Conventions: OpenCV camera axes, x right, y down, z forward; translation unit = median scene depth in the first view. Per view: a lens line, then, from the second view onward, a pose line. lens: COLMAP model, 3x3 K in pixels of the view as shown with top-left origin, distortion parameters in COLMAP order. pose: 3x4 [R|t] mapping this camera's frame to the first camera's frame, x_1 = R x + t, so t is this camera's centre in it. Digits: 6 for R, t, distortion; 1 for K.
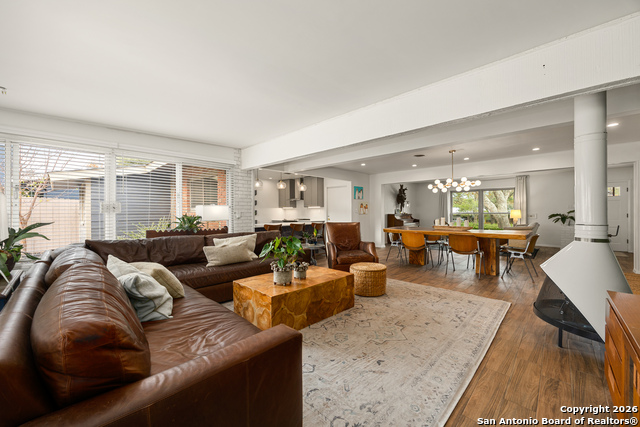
lens RADIAL K [[250.3, 0, 323.2], [0, 250.3, 210.8], [0, 0, 1]] dist [0.000698, 0.000132]
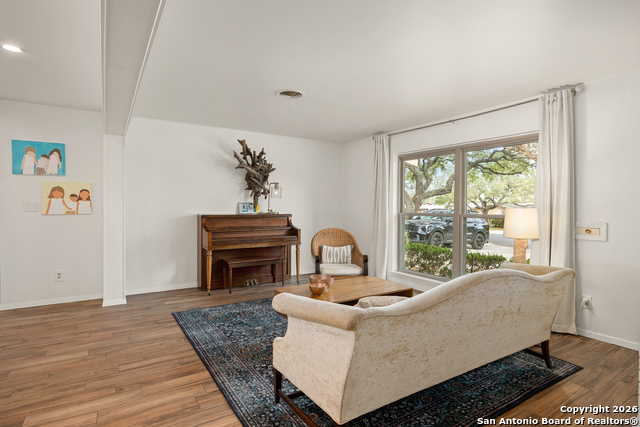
lens RADIAL K [[345.5, 0, 320.0], [0, 345.5, 213.5], [0, 0, 1]] dist [-0.000349, -0.000090]
pose [[0.968991, 0.011389, -0.246835, 0.640243], [-0.005852, 0.999715, 0.023154, -0.003355], [0.247028, -0.020992, 0.968781, 0.566240]]
